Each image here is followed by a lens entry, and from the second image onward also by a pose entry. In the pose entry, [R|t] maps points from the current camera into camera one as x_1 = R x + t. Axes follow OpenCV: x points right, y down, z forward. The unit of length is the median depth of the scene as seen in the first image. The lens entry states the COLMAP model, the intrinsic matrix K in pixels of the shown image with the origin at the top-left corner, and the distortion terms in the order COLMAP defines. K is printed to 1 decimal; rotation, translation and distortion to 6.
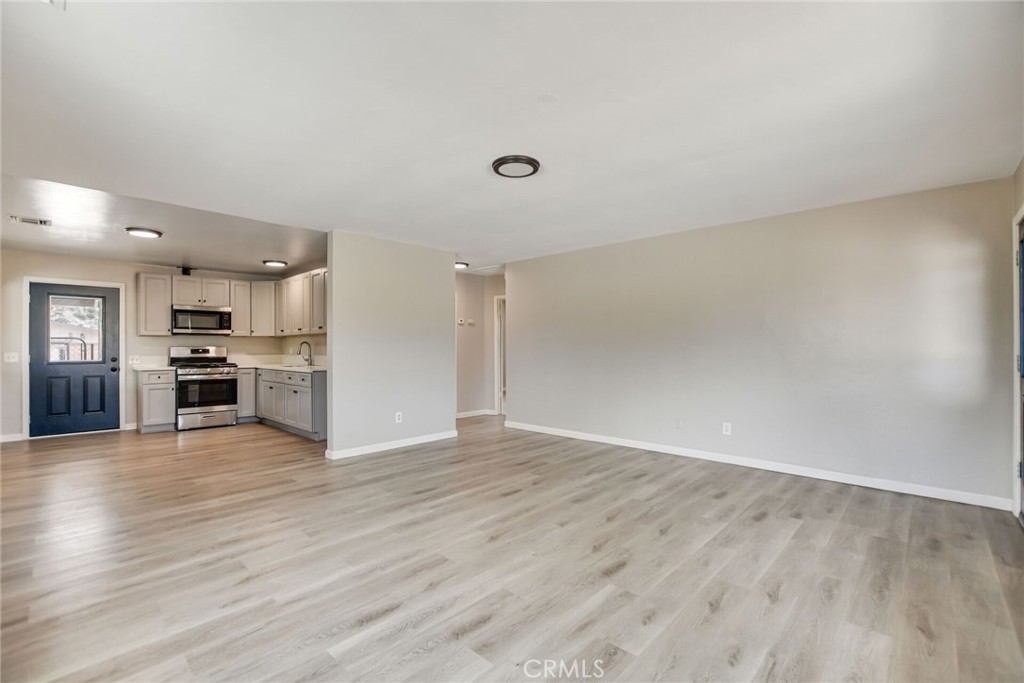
lens RADIAL K [[448.8, 0, 512.4], [0, 448.8, 352.3], [0, 0, 1]] dist [-0.021801, 0.000110]
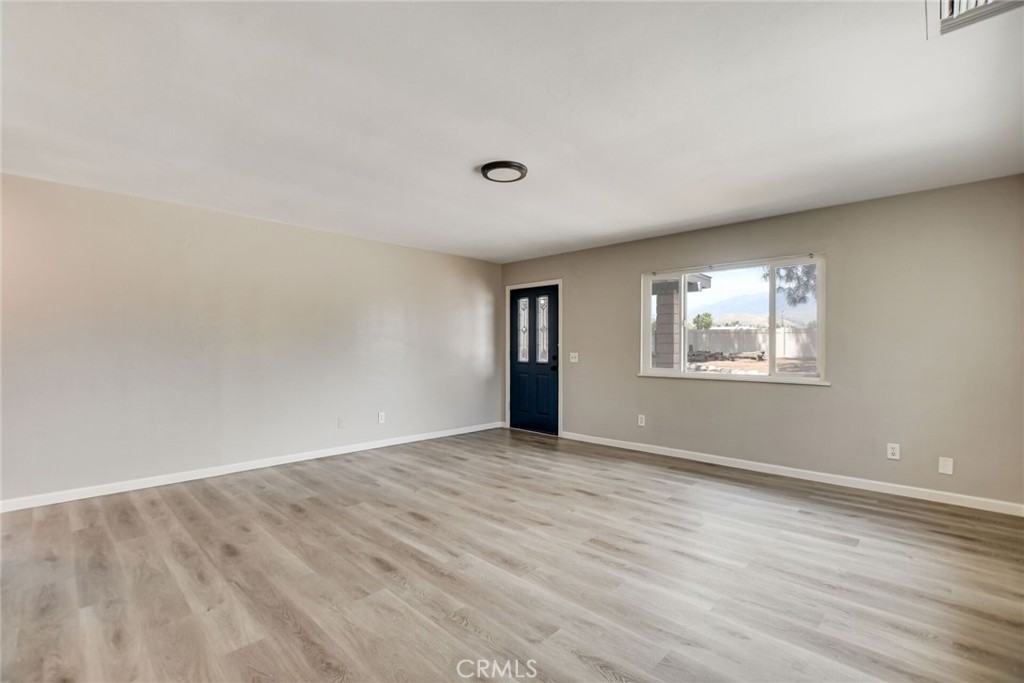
lens RADIAL K [[453.1, 0, 508.0], [0, 453.1, 344.3], [0, 0, 1]] dist [-0.033684, 0.006073]
pose [[0.016865, 0.007886, 0.999827, -0.883783], [0.011043, 0.999906, -0.008073, -0.008060], [-0.999797, 0.011177, 0.016776, 0.825770]]
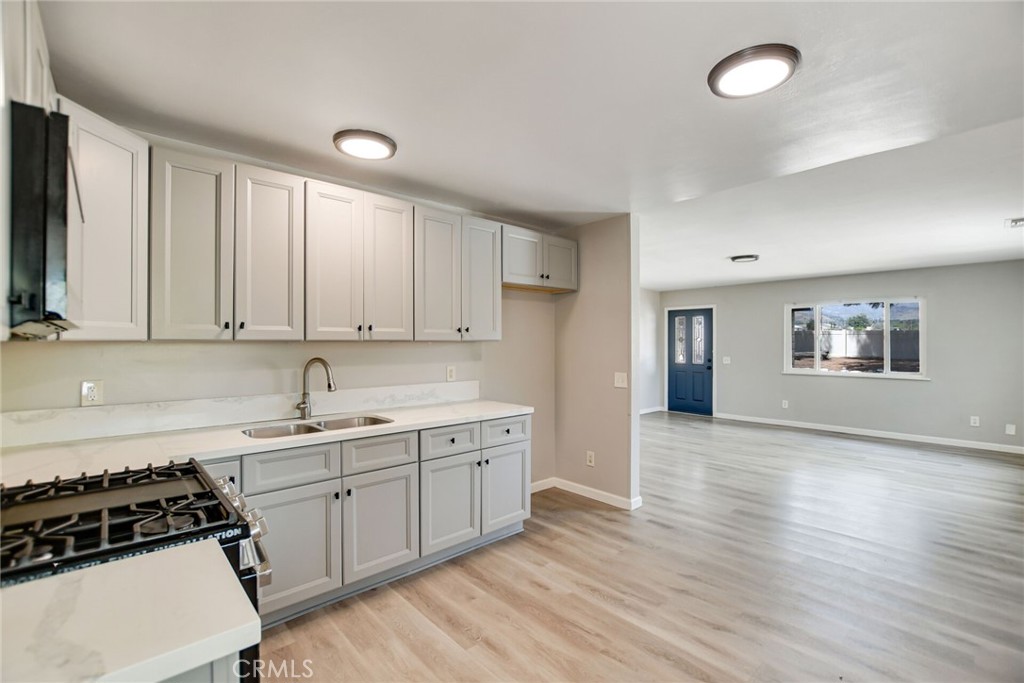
lens RADIAL K [[449.9, 0, 507.8], [0, 449.9, 338.2], [0, 0, 1]] dist [-0.027176, 0.005709]
pose [[0.079043, 0.013039, 0.996786, -1.605077], [0.010216, 0.999851, -0.013889, -0.063517], [-0.996819, 0.011281, 0.078898, 1.545728]]
